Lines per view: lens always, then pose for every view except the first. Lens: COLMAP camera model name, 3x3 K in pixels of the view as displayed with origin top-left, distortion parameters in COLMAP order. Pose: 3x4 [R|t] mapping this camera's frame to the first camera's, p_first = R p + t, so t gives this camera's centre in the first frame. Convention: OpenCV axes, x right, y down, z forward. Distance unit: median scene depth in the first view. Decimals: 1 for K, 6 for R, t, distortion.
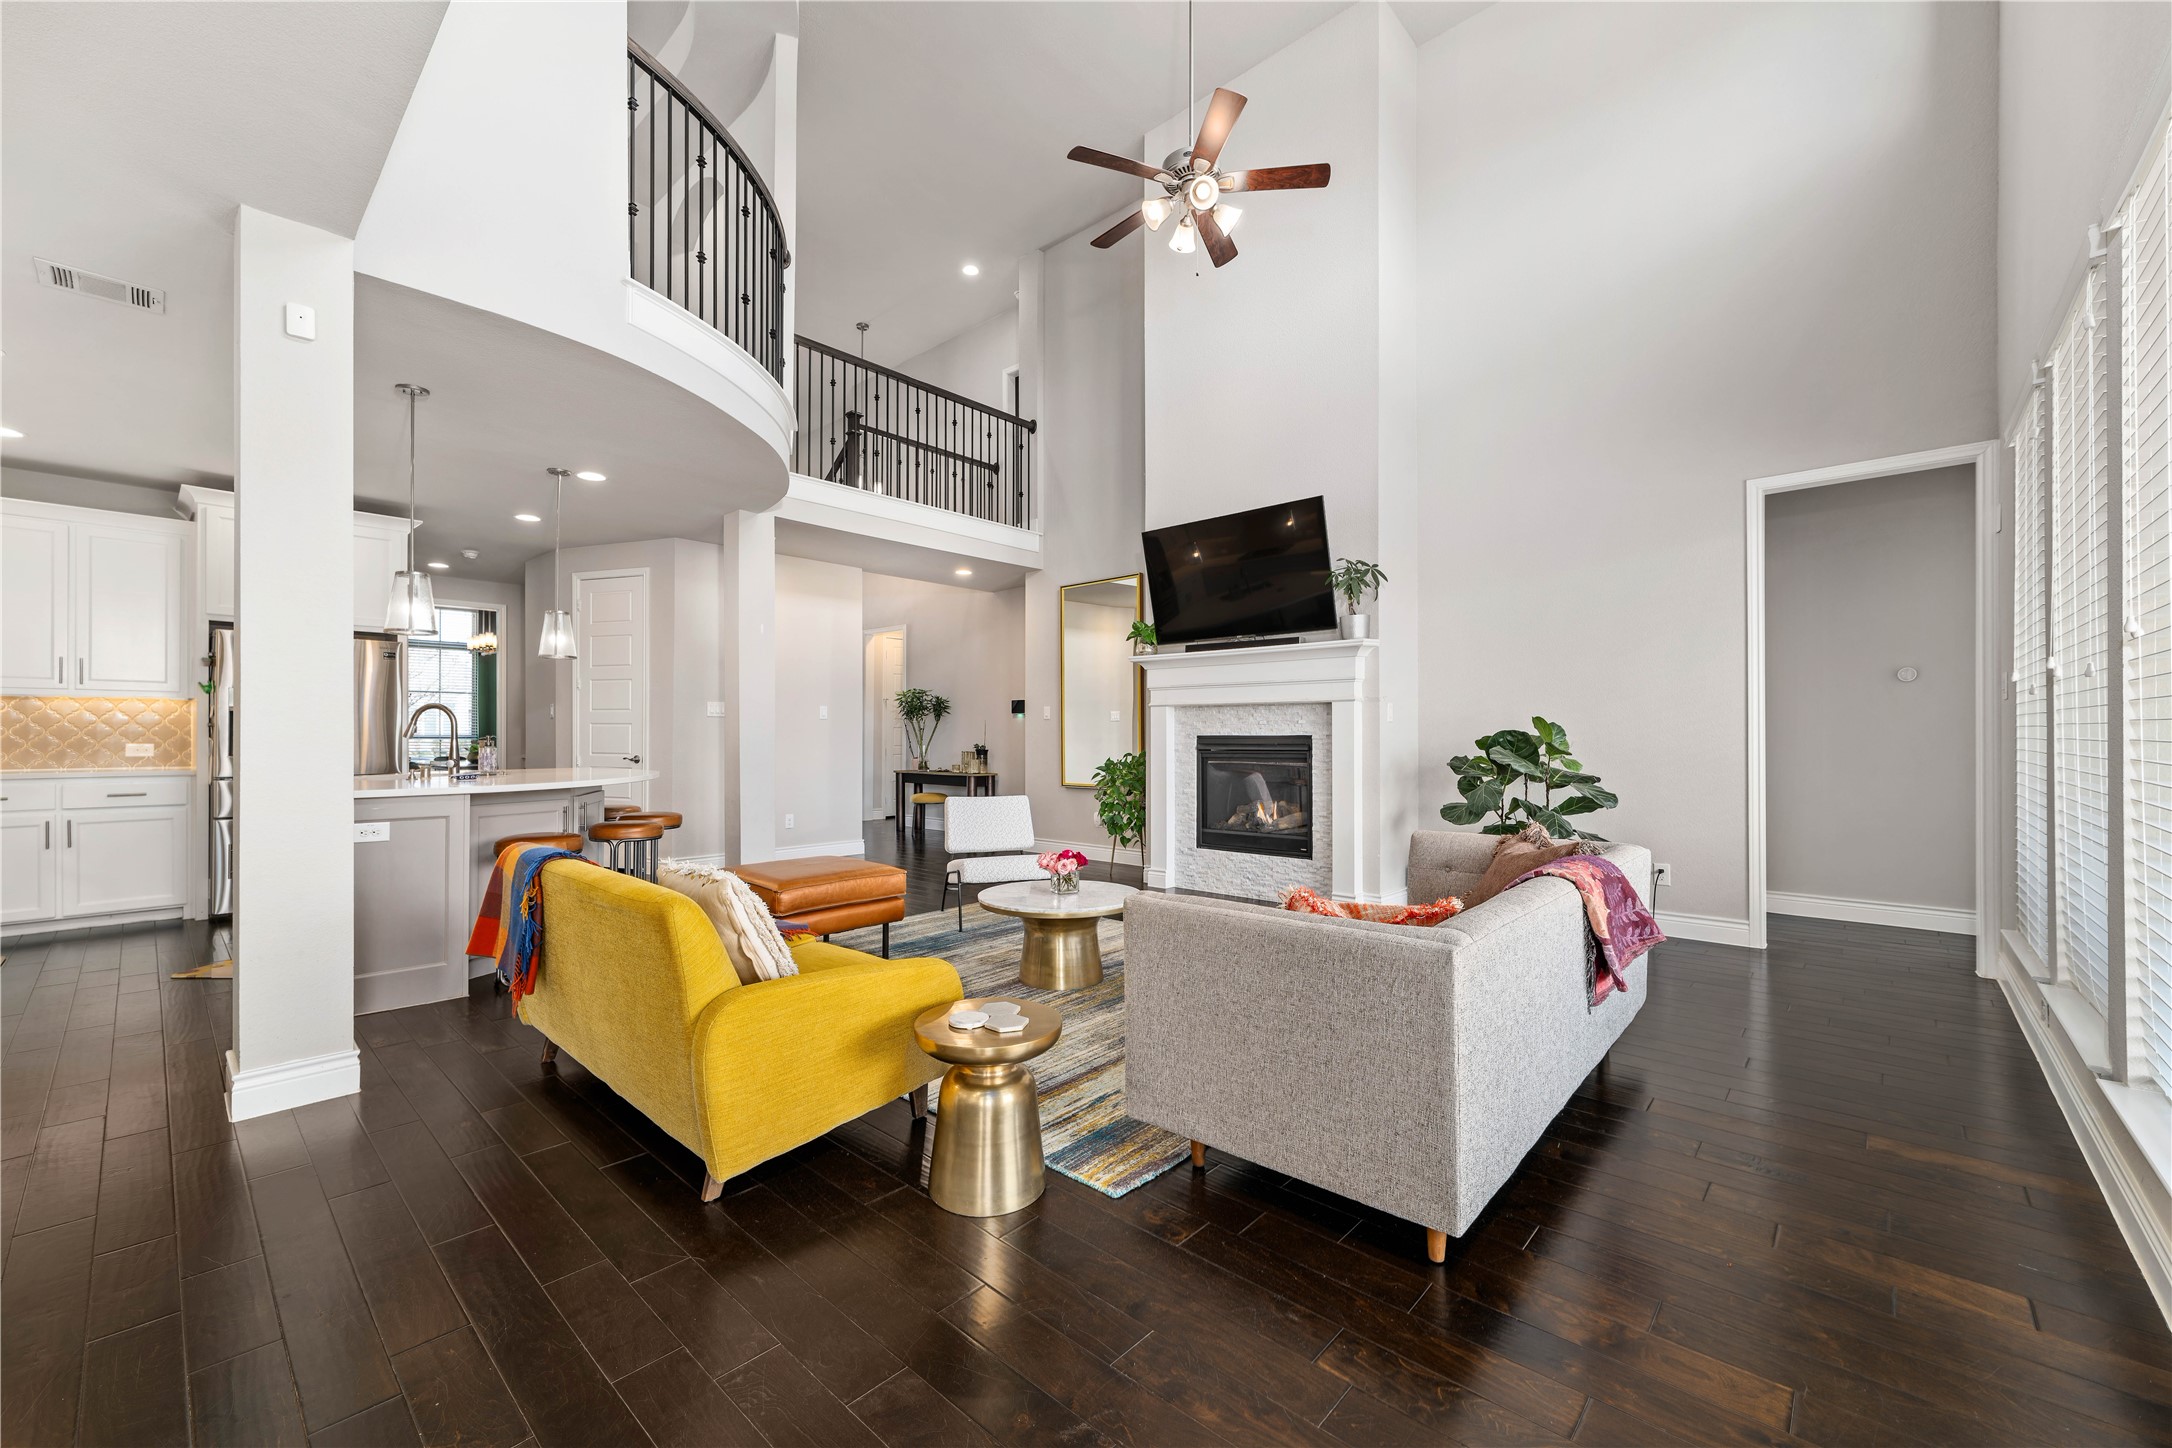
lens RADIAL K [[878.4, 0, 1094.9], [0, 878.4, 731.1], [0, 0, 1]] dist [0.004913, 0.000228]
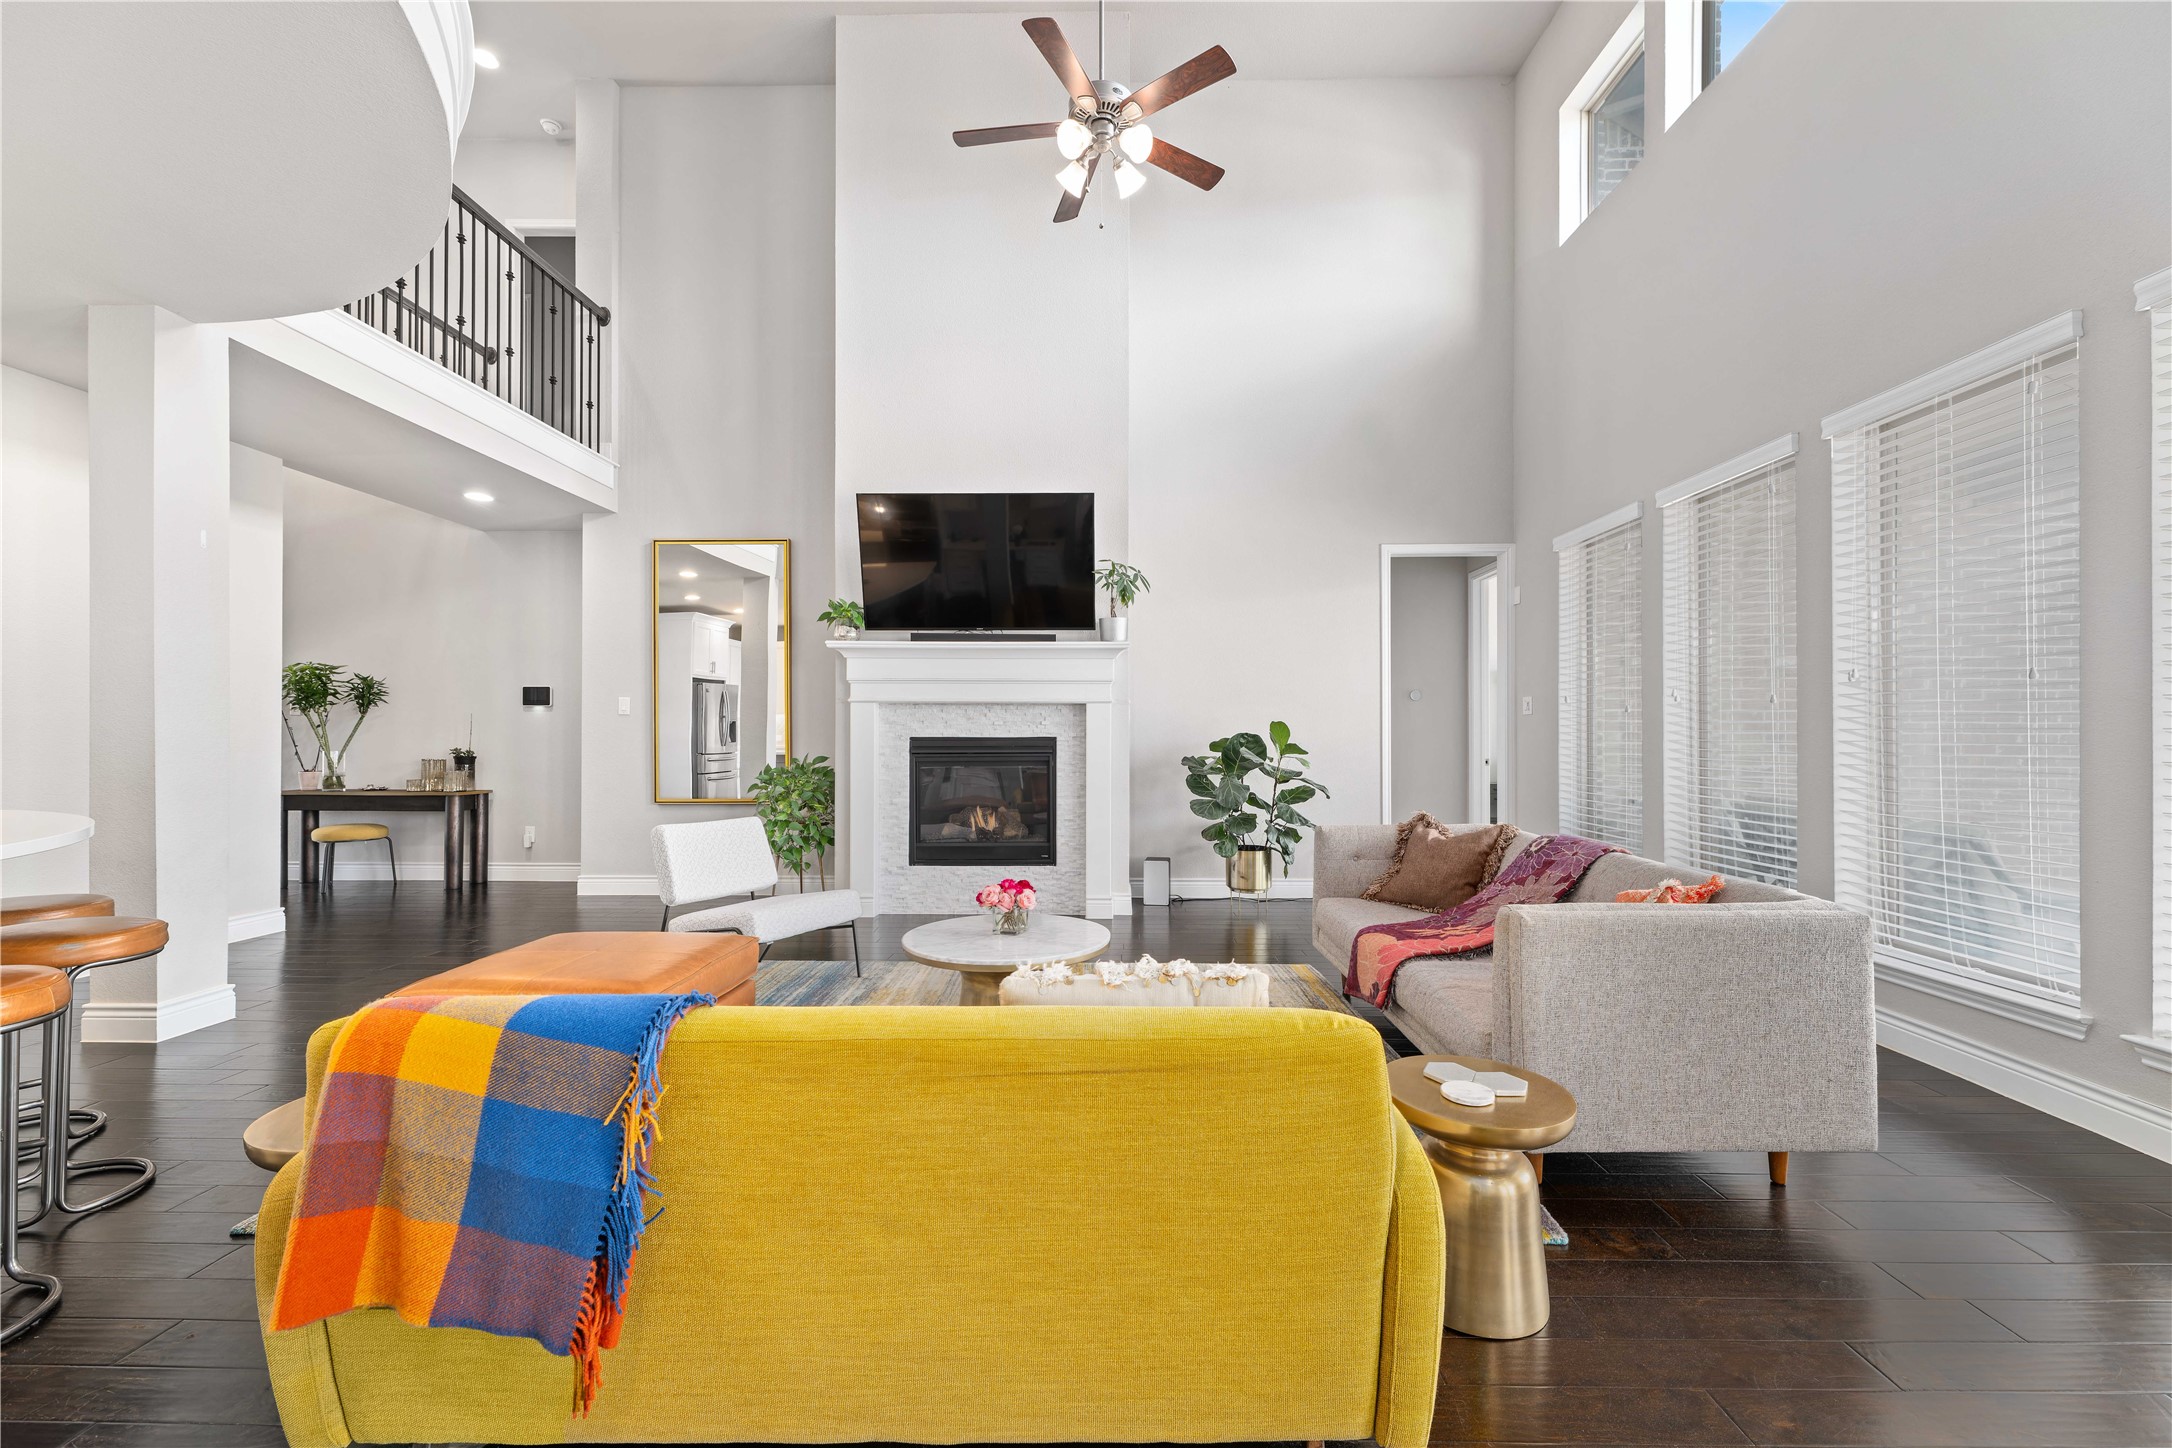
lens RADIAL K [[878.4, 0, 1094.8], [0, 878.4, 733.8], [0, 0, 1]] dist [0.004913, 0.000228]
pose [[0.742796, 0.004669, 0.669501, -0.344039], [-0.005667, 0.999984, -0.000686, 0.001408], [-0.669494, -0.003285, 0.742810, 0.232765]]
